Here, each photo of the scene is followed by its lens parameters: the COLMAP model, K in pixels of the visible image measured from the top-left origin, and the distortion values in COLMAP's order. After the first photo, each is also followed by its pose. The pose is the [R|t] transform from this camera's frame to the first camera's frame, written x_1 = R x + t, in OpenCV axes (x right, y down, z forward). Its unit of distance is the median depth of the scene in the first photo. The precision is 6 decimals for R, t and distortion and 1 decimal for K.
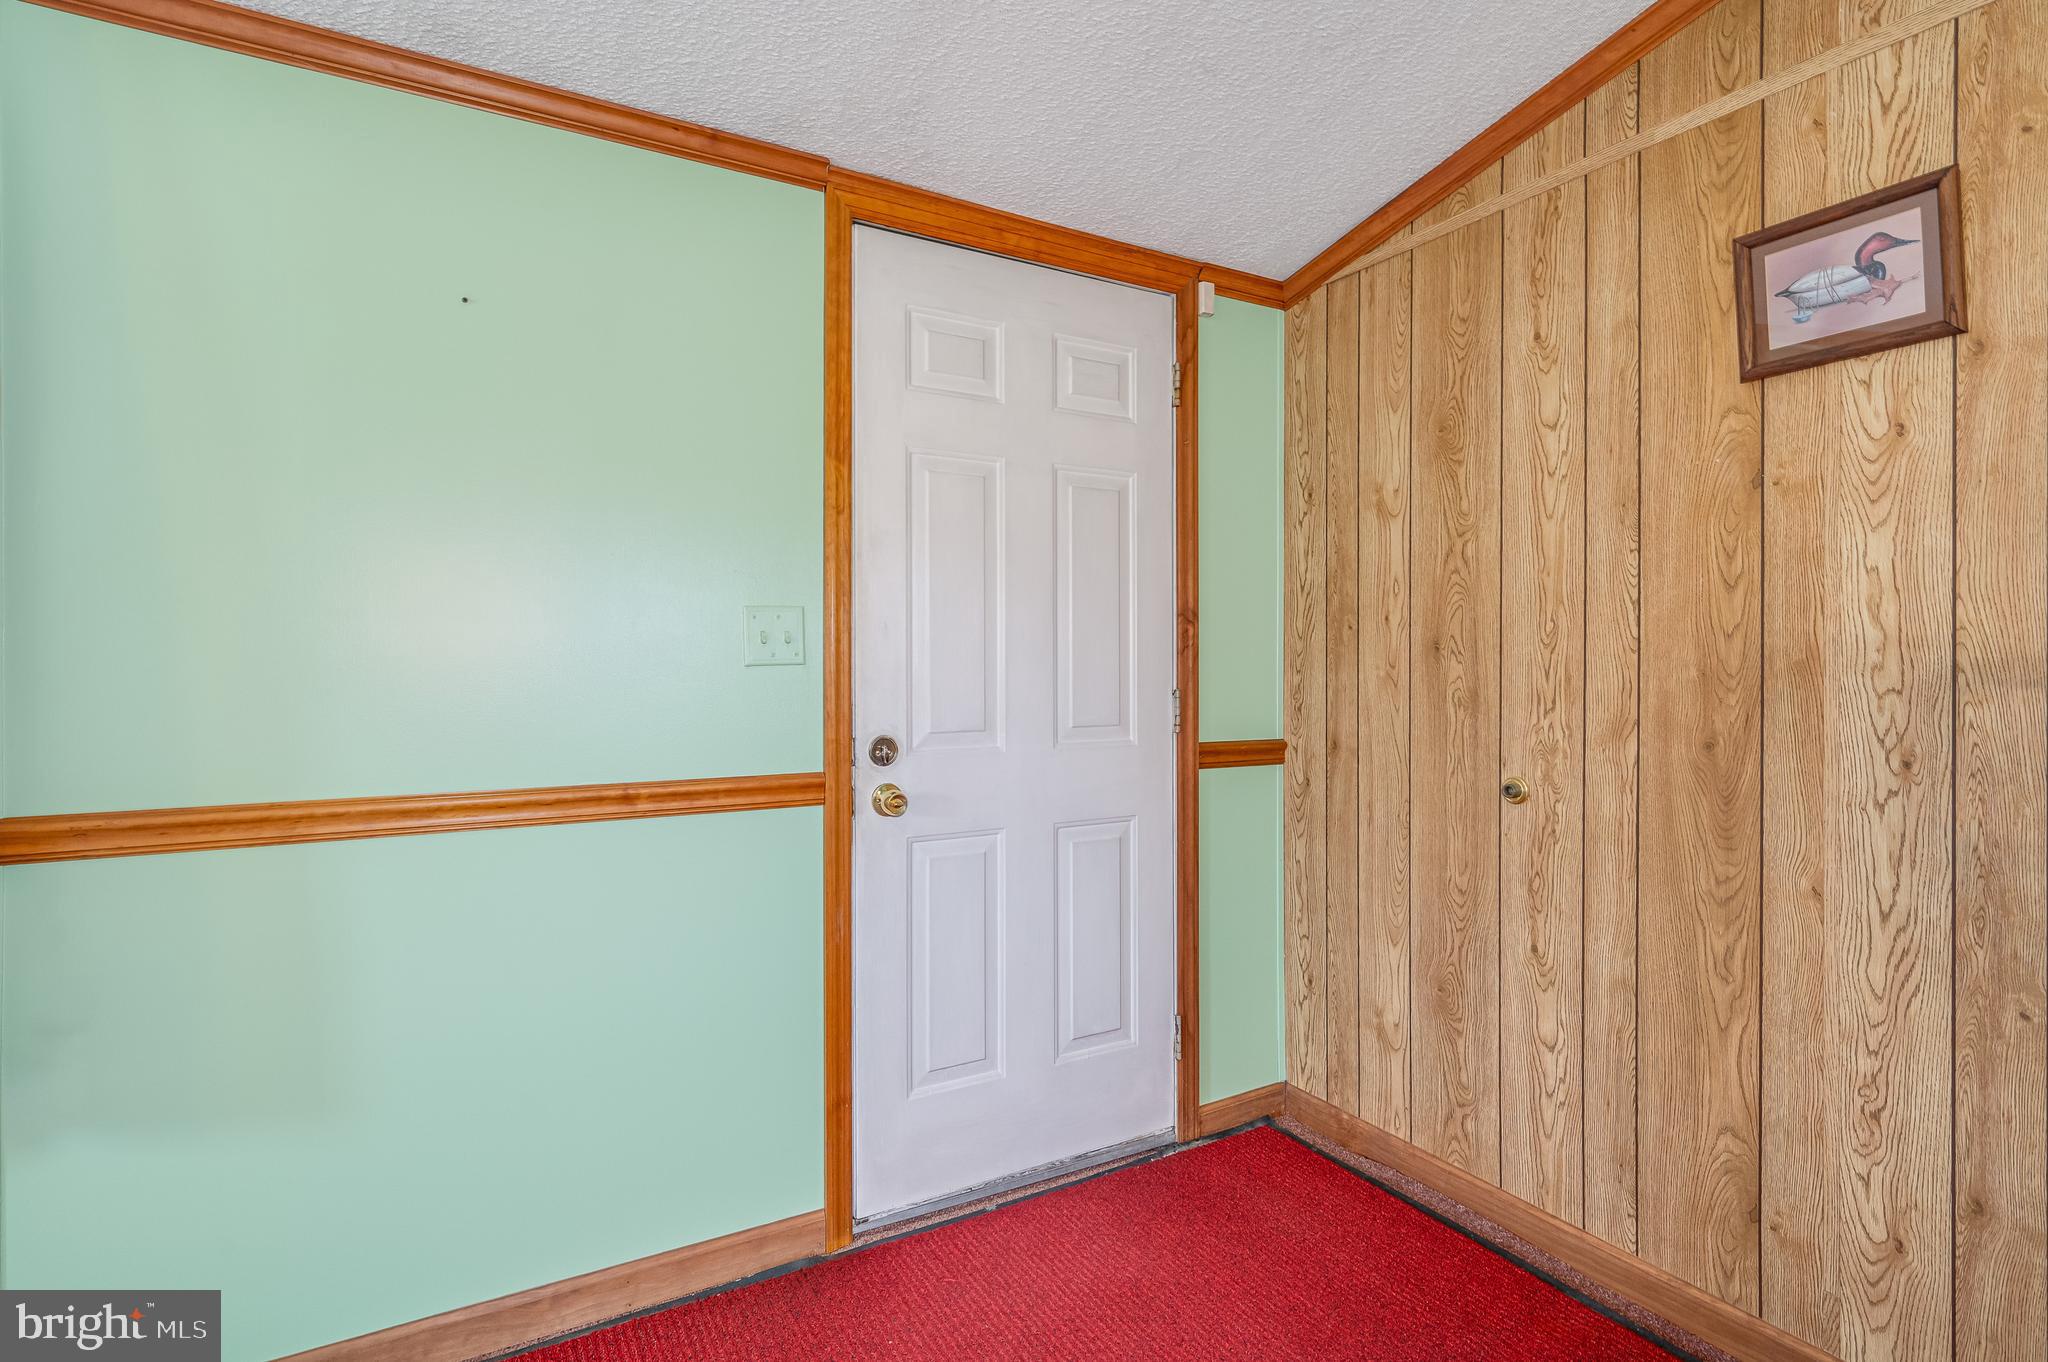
lens RADIAL K [[1022.7, 0, 1038.2], [0, 1022.7, 664.4], [0, 0, 1]] dist [-0.001617, -0.001172]
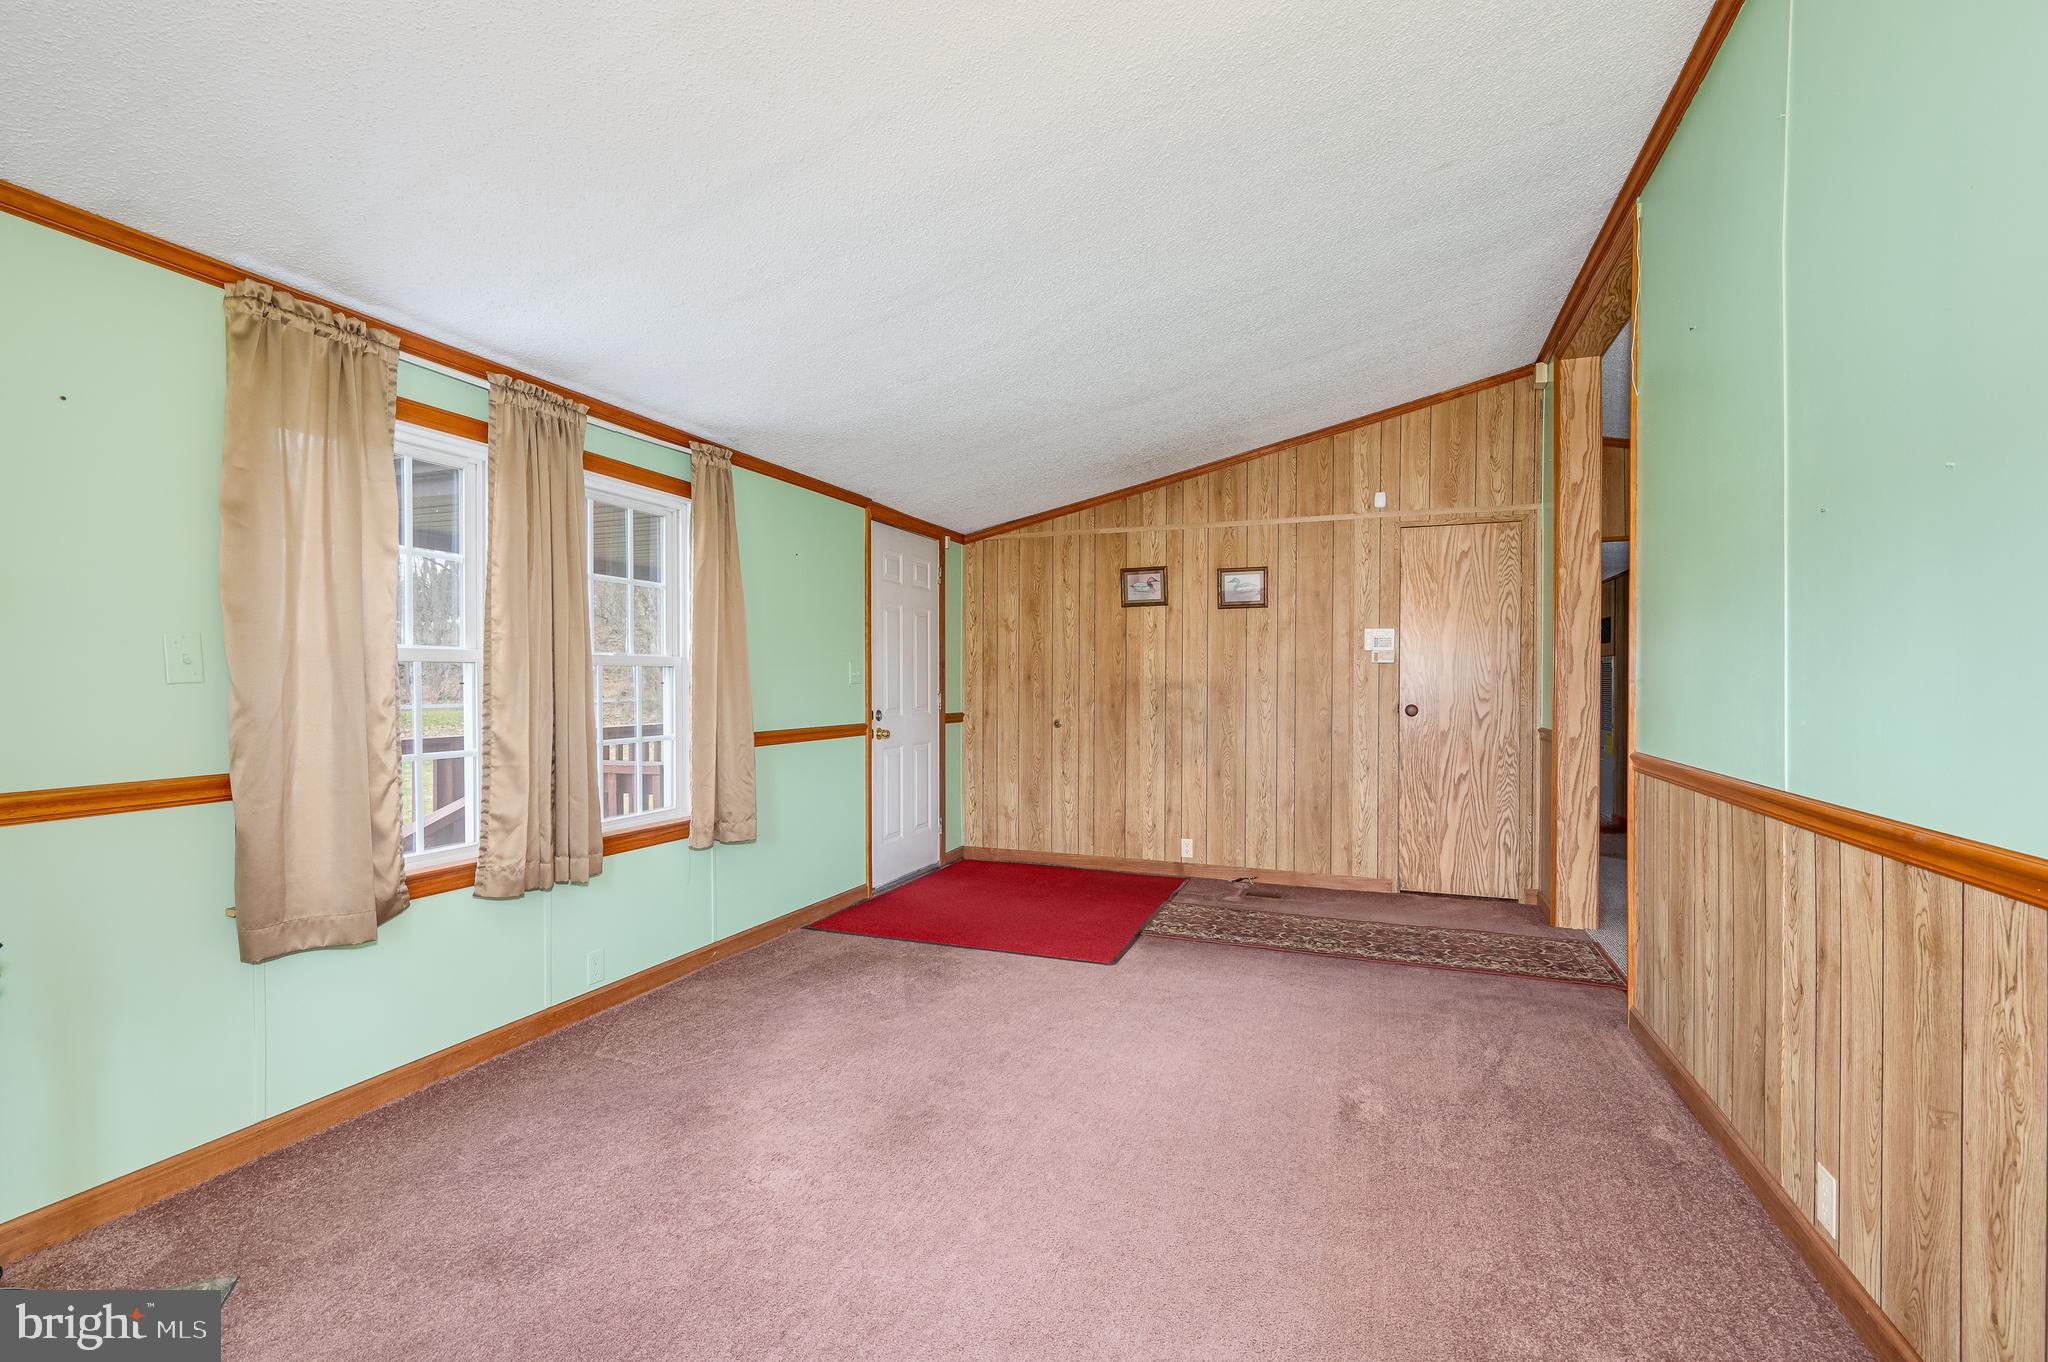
lens RADIAL K [[911.4, 0, 1030.4], [0, 911.4, 691.0], [0, 0, 1]] dist [-0.001113, -0.000070]
pose [[0.777358, -0.004390, 0.629043, -1.358197], [-0.001212, 0.999963, 0.008476, 0.000093], [-0.629057, -0.007351, 0.777324, -1.123610]]
